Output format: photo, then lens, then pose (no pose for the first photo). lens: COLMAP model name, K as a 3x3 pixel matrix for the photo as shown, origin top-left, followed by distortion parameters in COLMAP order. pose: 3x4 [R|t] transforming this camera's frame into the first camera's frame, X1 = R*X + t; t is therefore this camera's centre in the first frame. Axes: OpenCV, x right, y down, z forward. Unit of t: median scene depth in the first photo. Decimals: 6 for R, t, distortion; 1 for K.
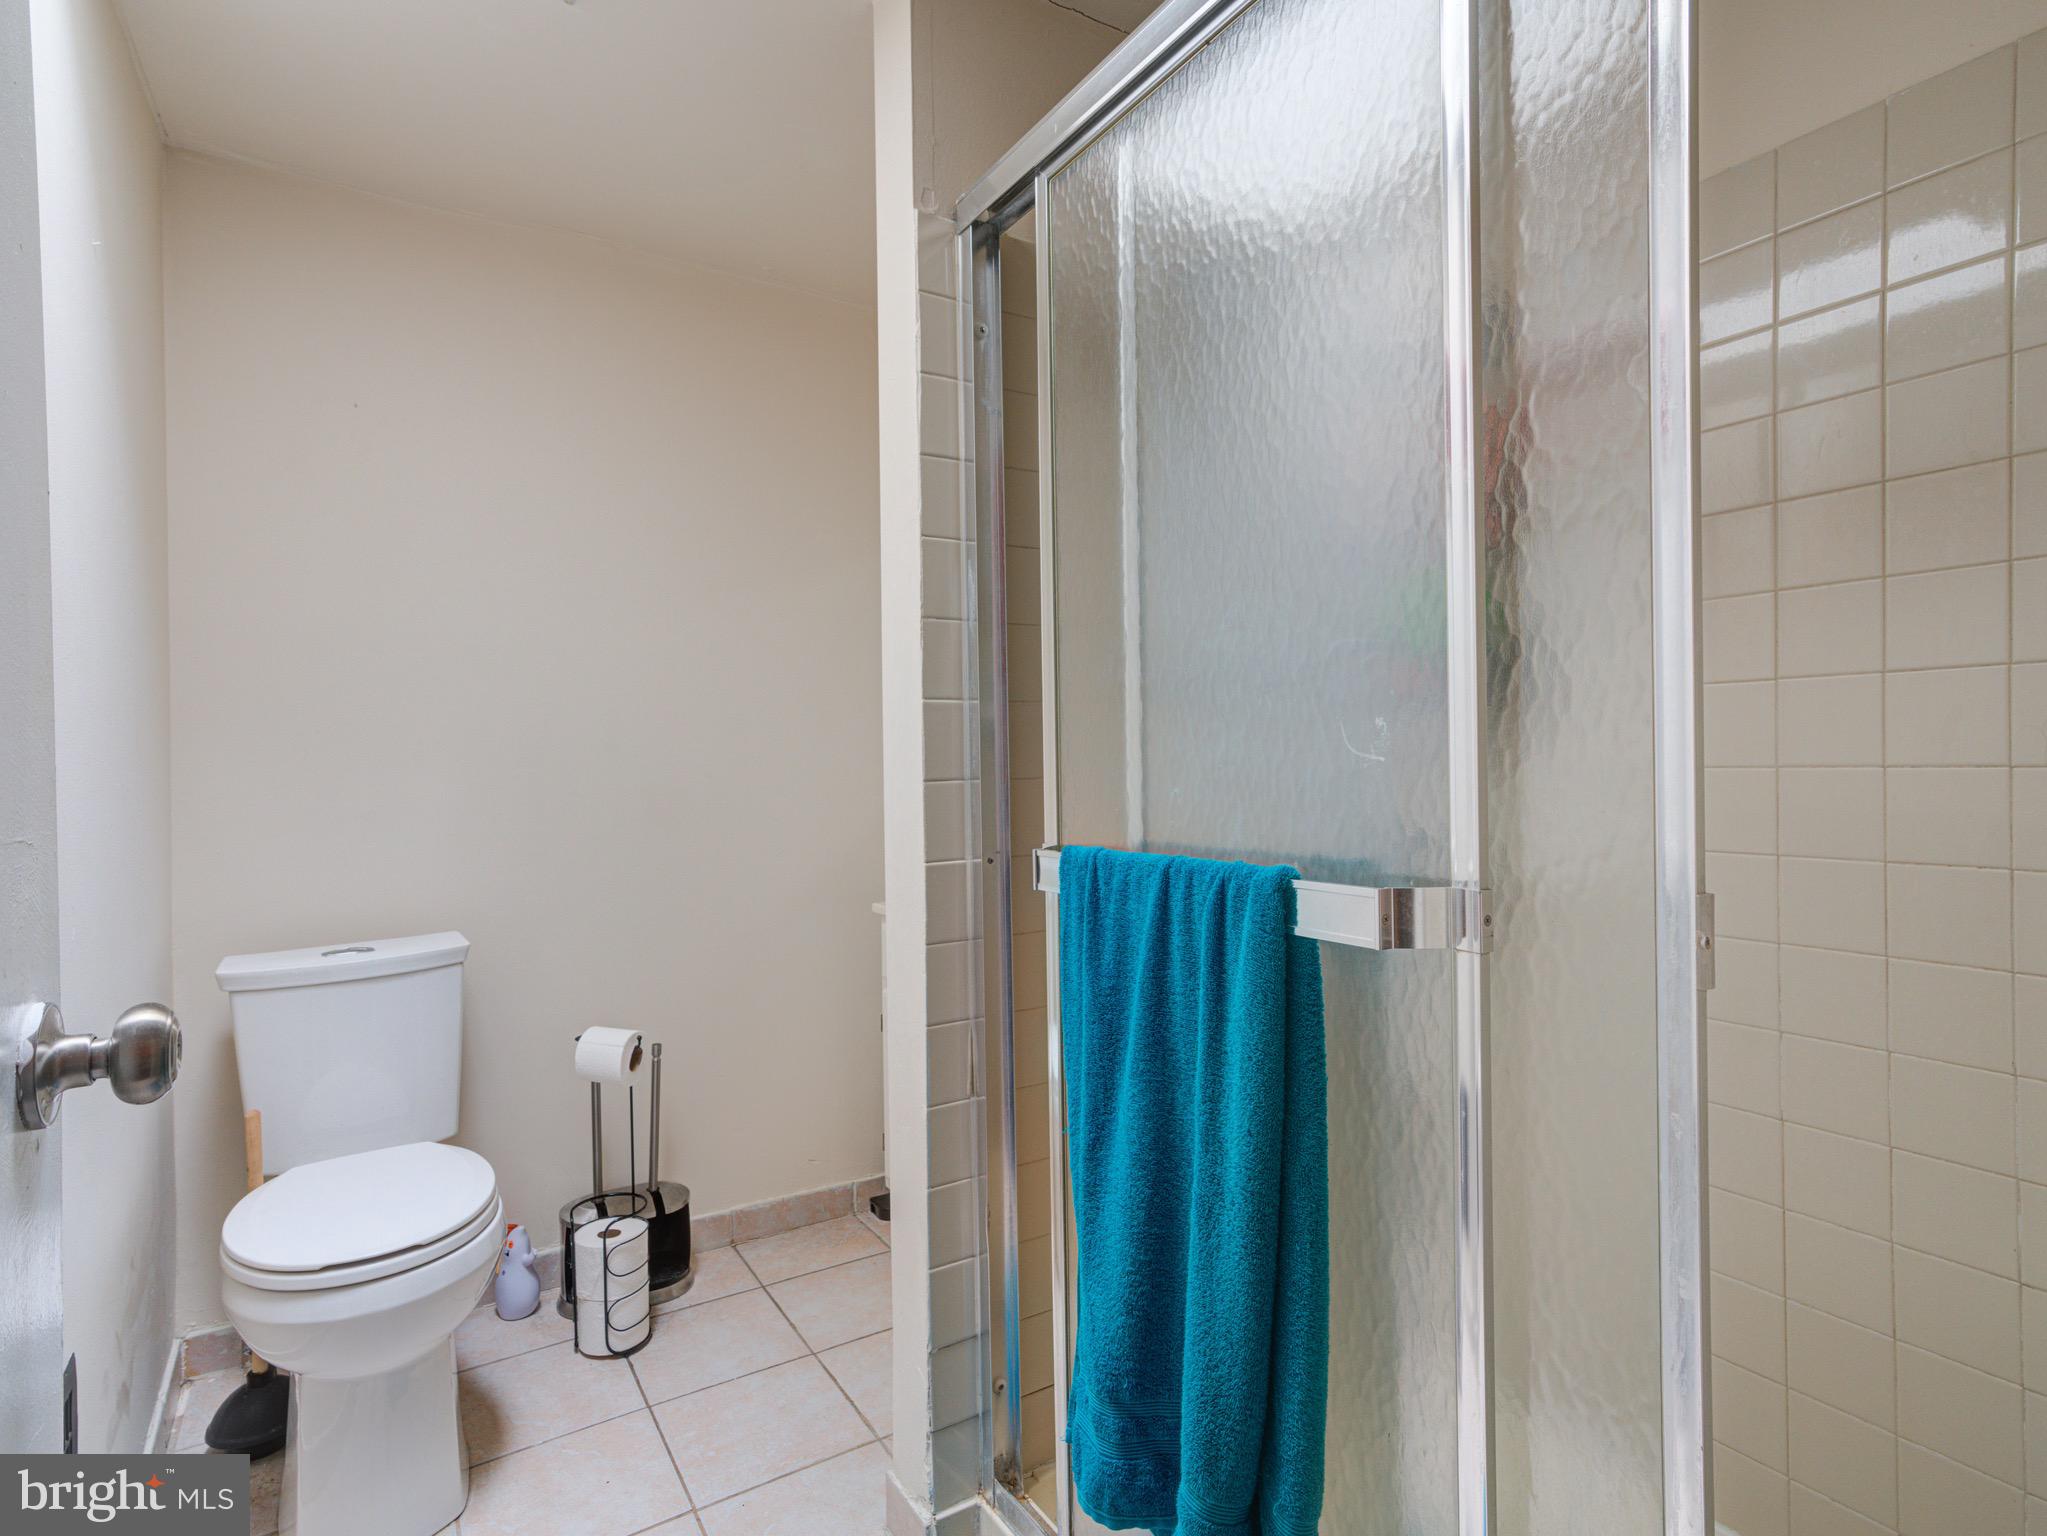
lens RADIAL K [[1089.8, 0, 1026.7], [0, 1089.8, 770.1], [0, 0, 1]] dist [0.002482, 0.006846]
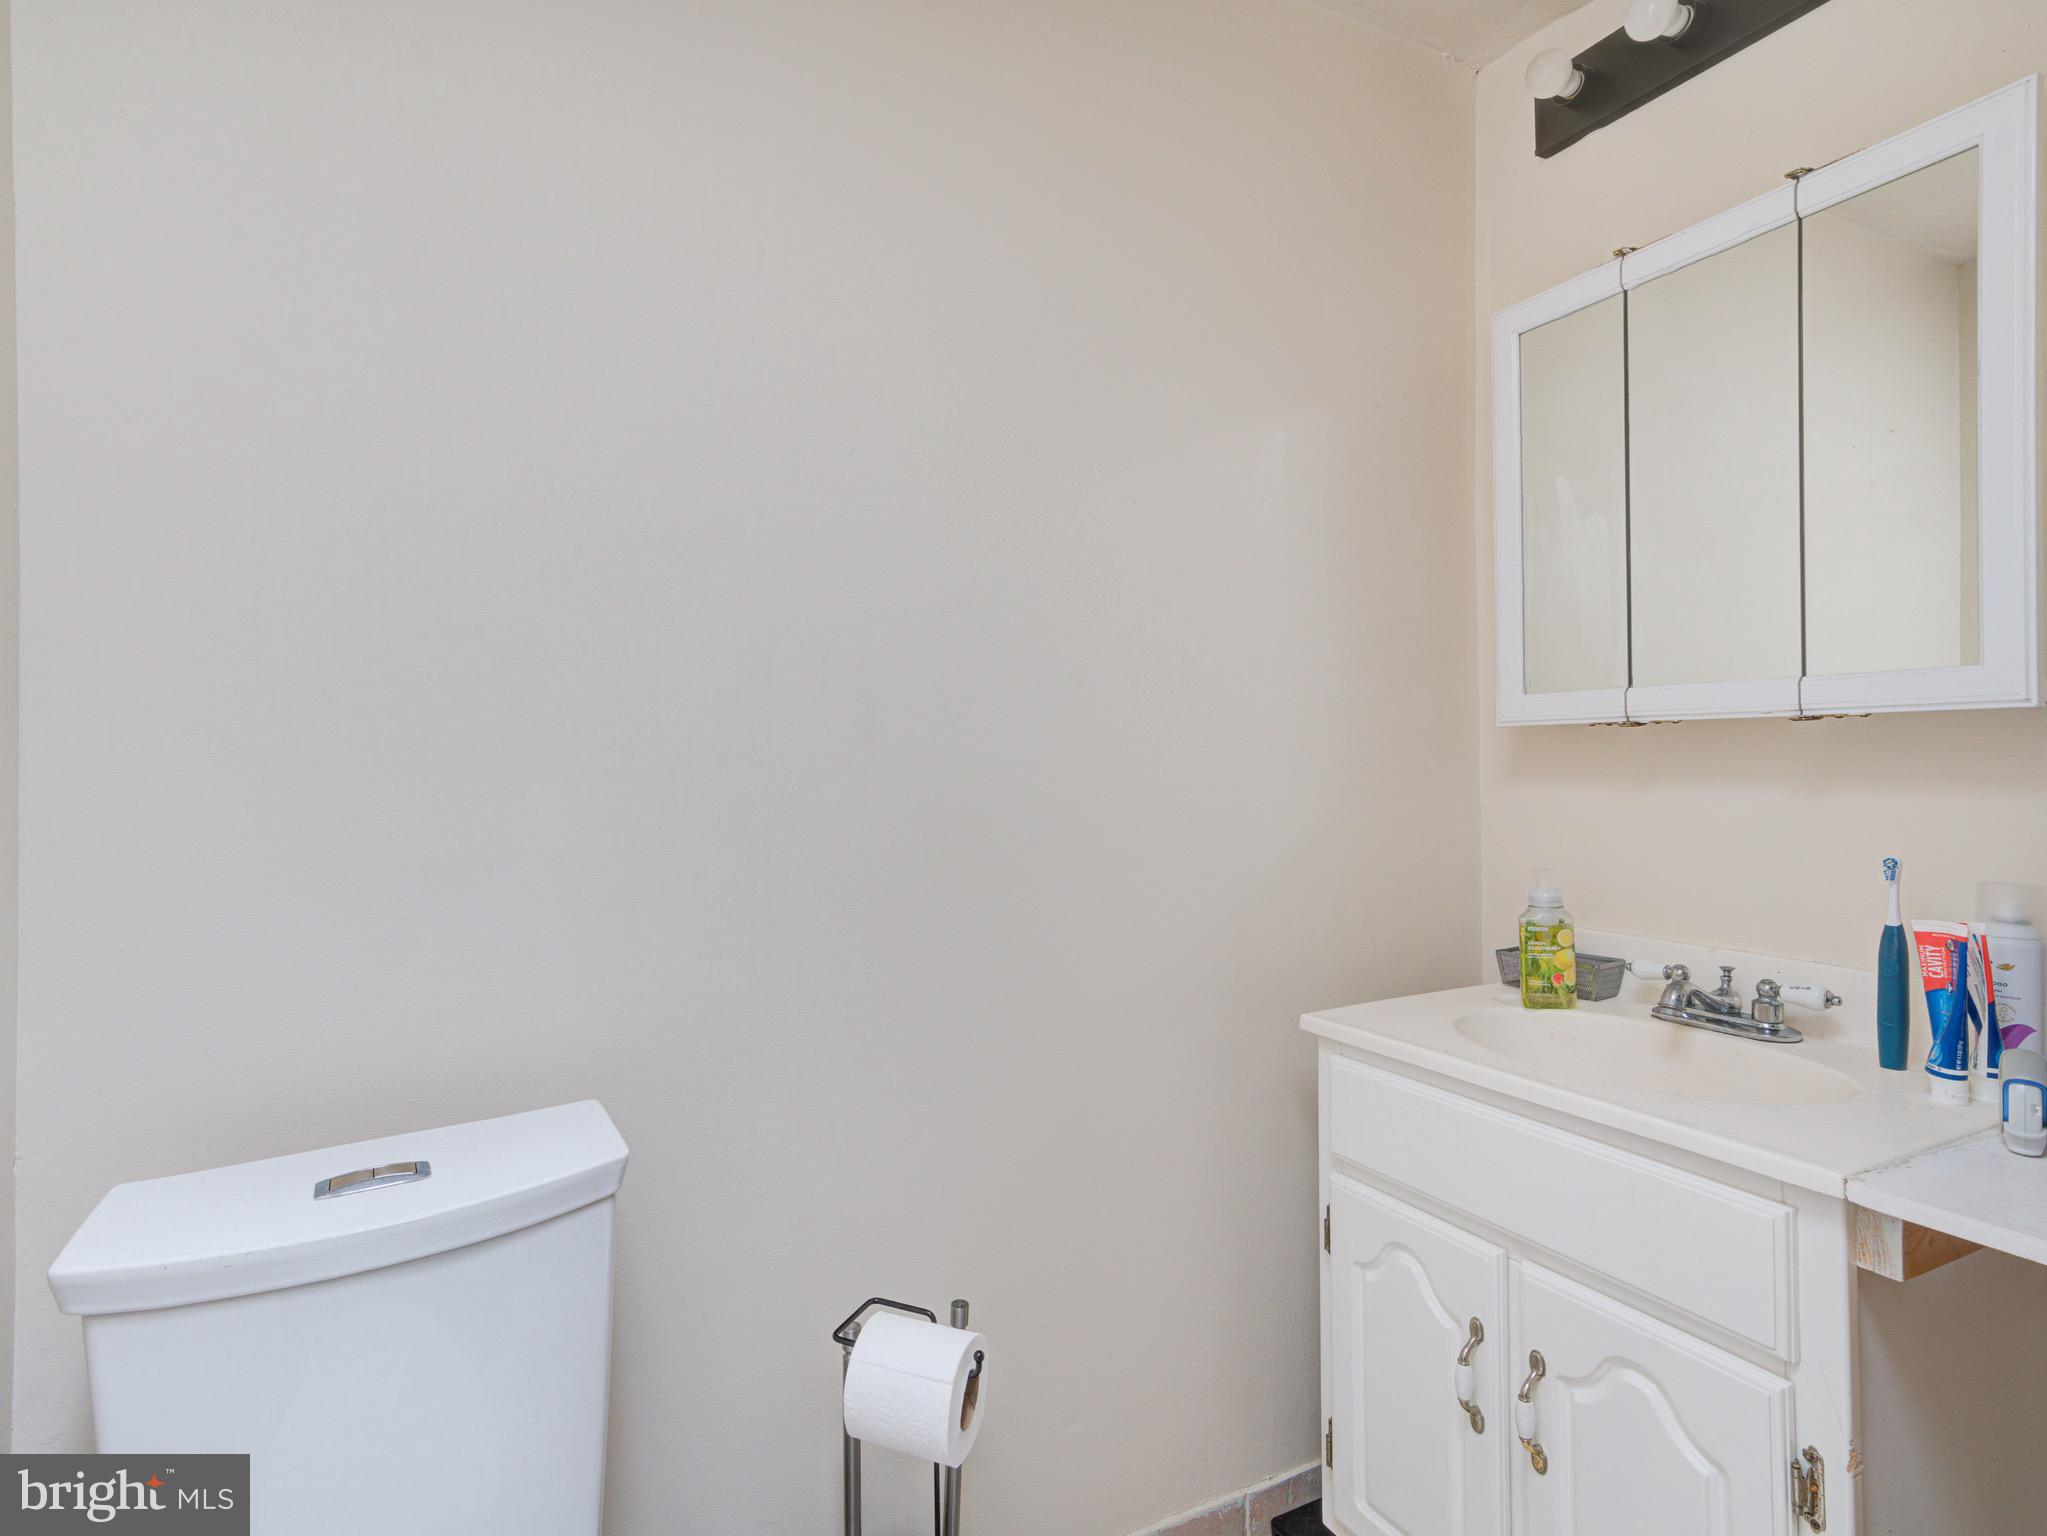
lens RADIAL K [[1089.8, 0, 1022.3], [0, 1089.8, 760.3], [0, 0, 1]] dist [0.002482, 0.006846]
pose [[0.997721, 0.001428, -0.067463, -0.312810], [-0.001931, 0.999971, -0.007395, -0.004260], [0.067450, 0.007508, 0.997694, 0.547870]]
